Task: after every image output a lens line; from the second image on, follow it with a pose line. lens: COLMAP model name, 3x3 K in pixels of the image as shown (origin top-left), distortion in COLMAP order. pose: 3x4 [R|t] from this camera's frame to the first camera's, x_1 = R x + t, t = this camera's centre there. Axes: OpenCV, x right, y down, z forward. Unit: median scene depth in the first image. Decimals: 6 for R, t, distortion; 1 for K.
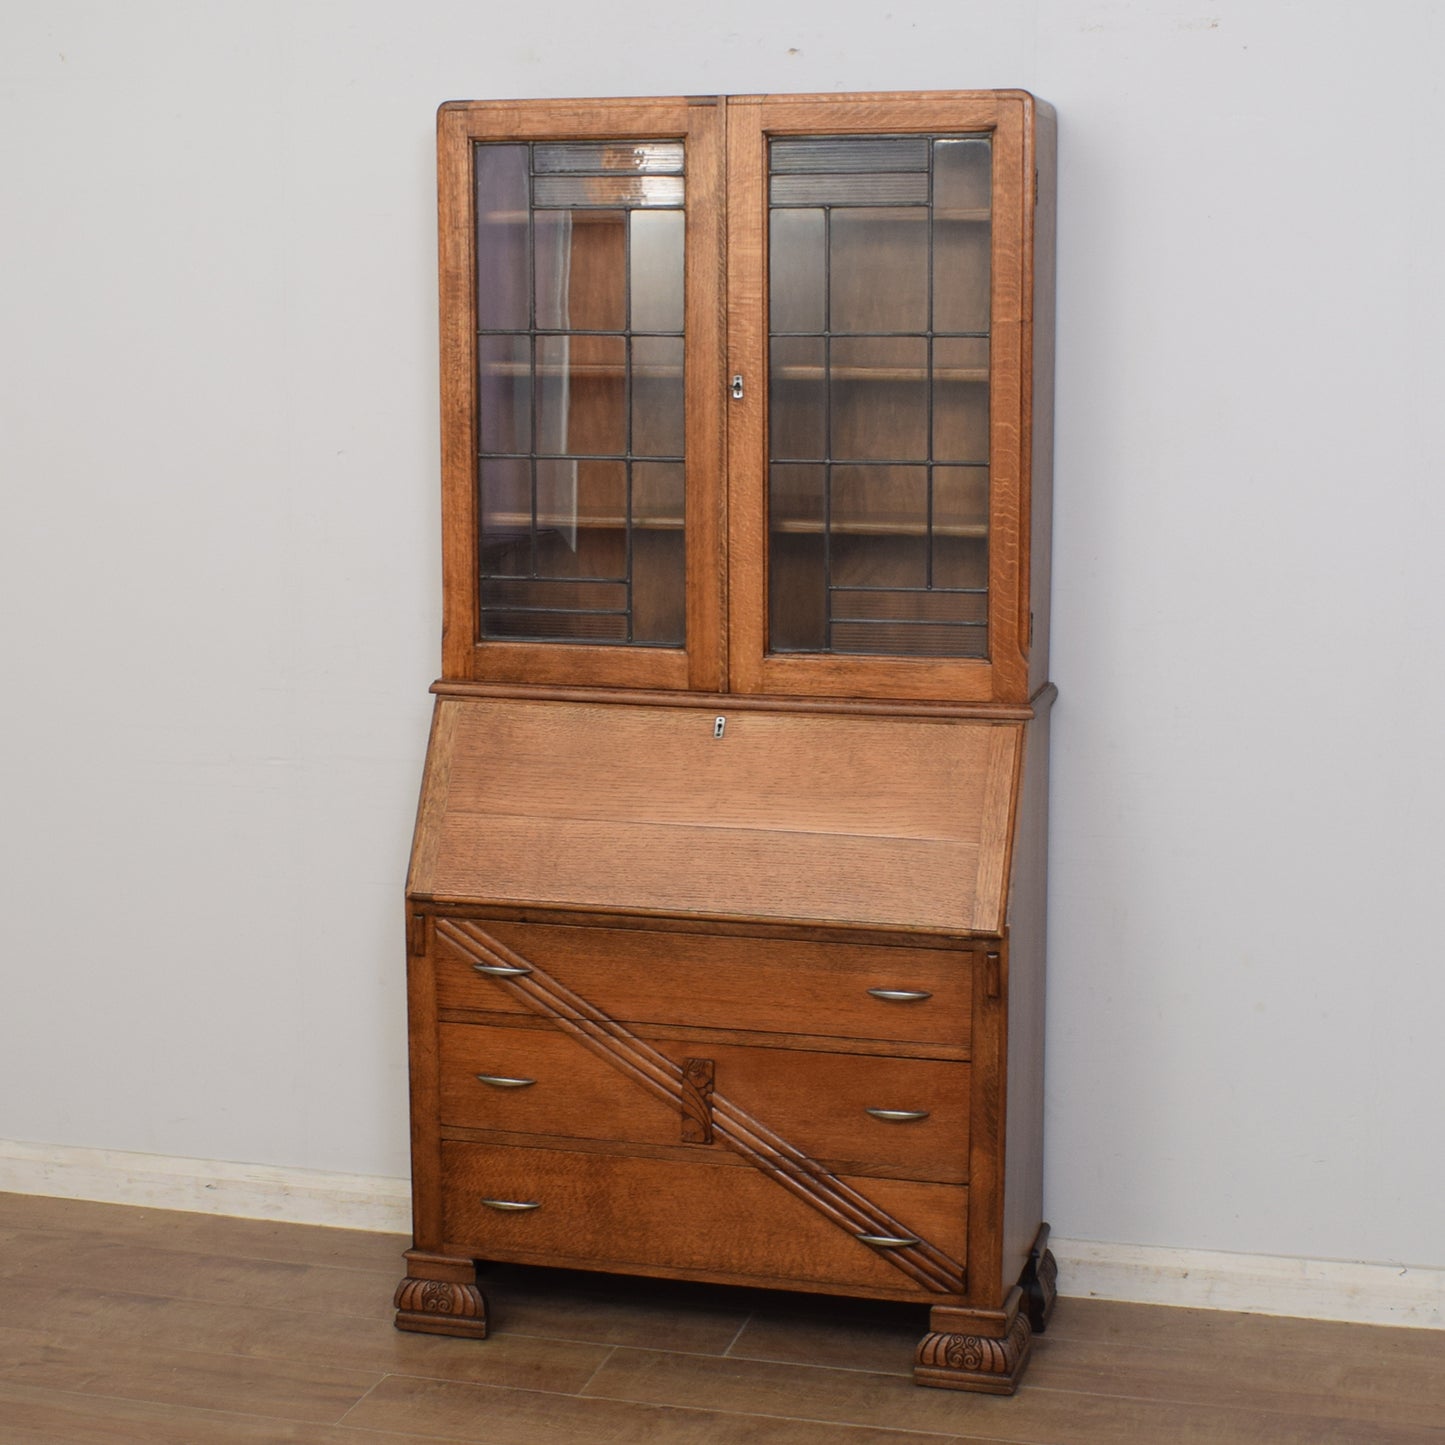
lens RADIAL K [[2711.8, 0, 721.8], [0, 2711.8, 736.3], [0, 0, 1]] dist [-0.072610, -0.191460]
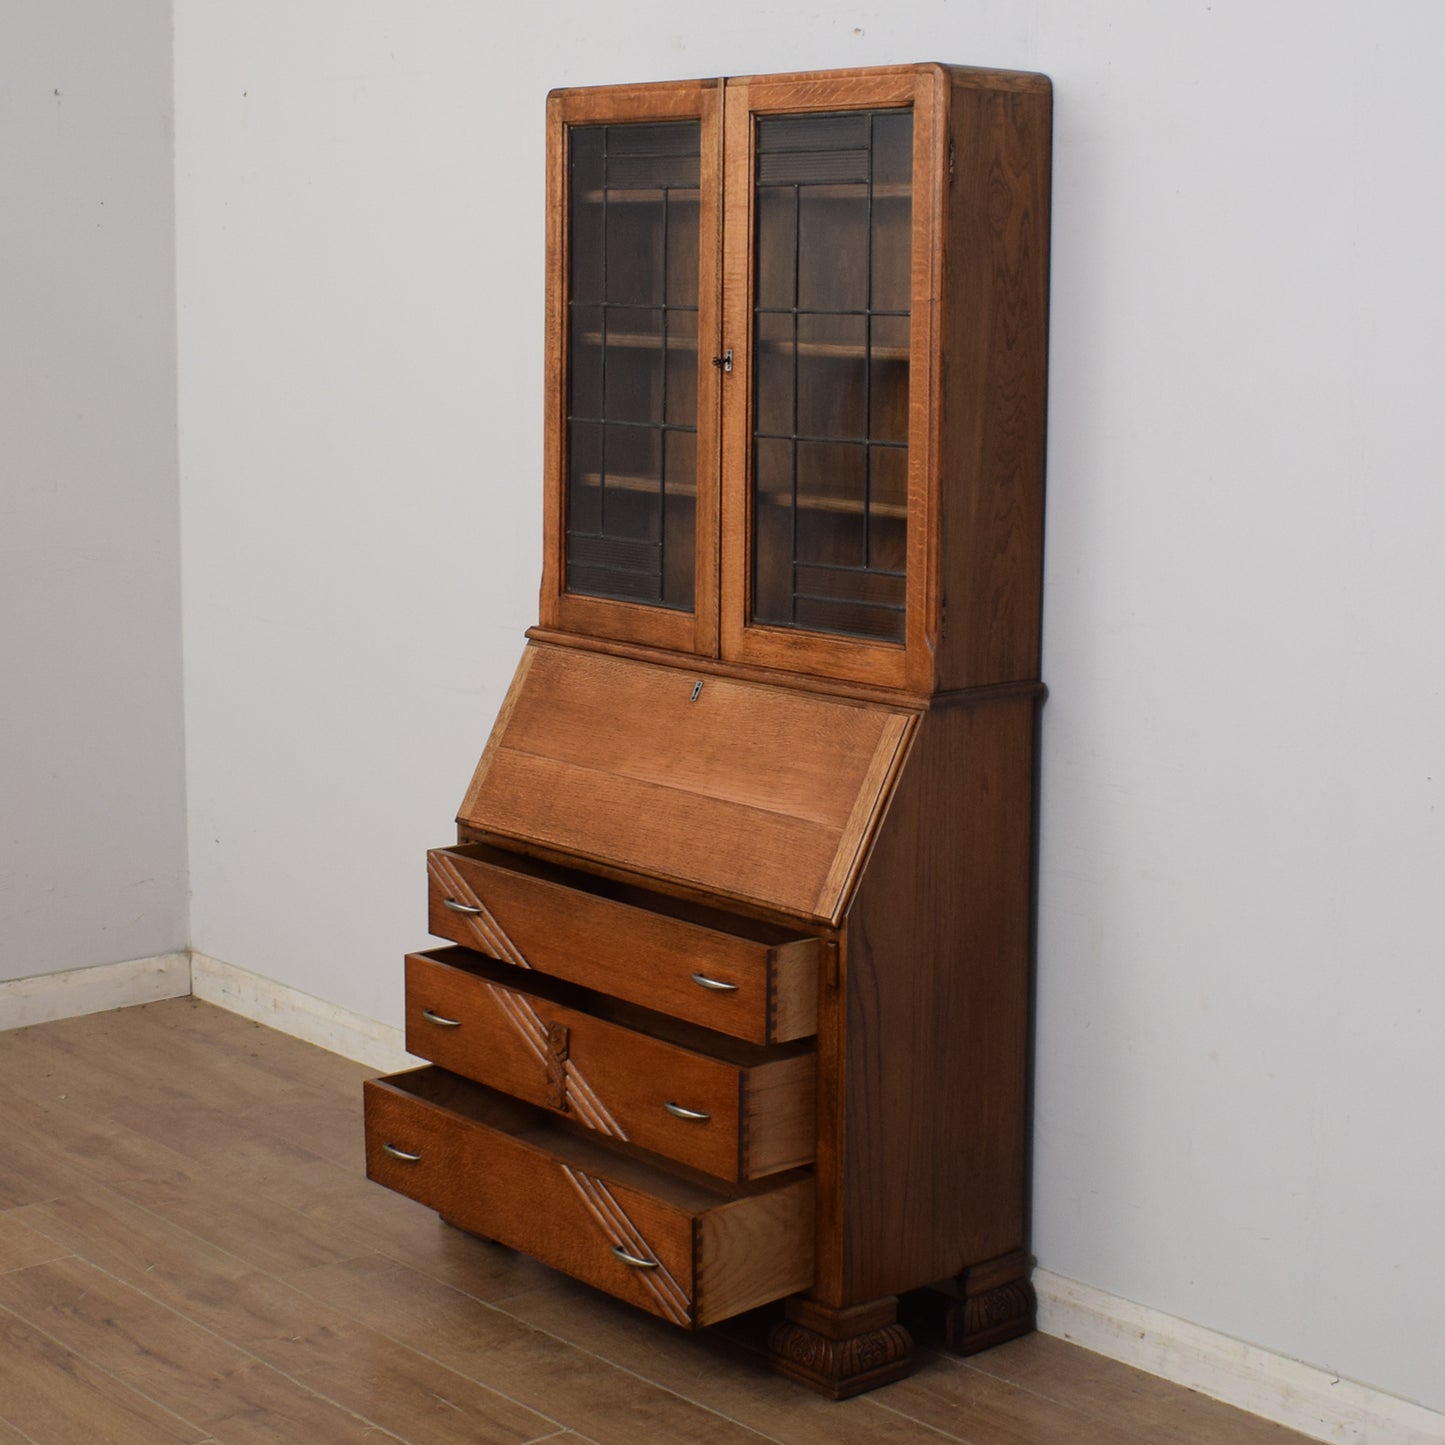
lens RADIAL K [[2747.5, 0, 722.1], [0, 2747.5, 634.3], [0, 0, 1]] dist [-0.084591, -0.080540]
pose [[0.833675, 0.082554, -0.546050, 0.574089], [-0.101290, 0.994848, -0.004239, -0.021254], [0.542886, 0.058844, 0.837742, 0.135014]]
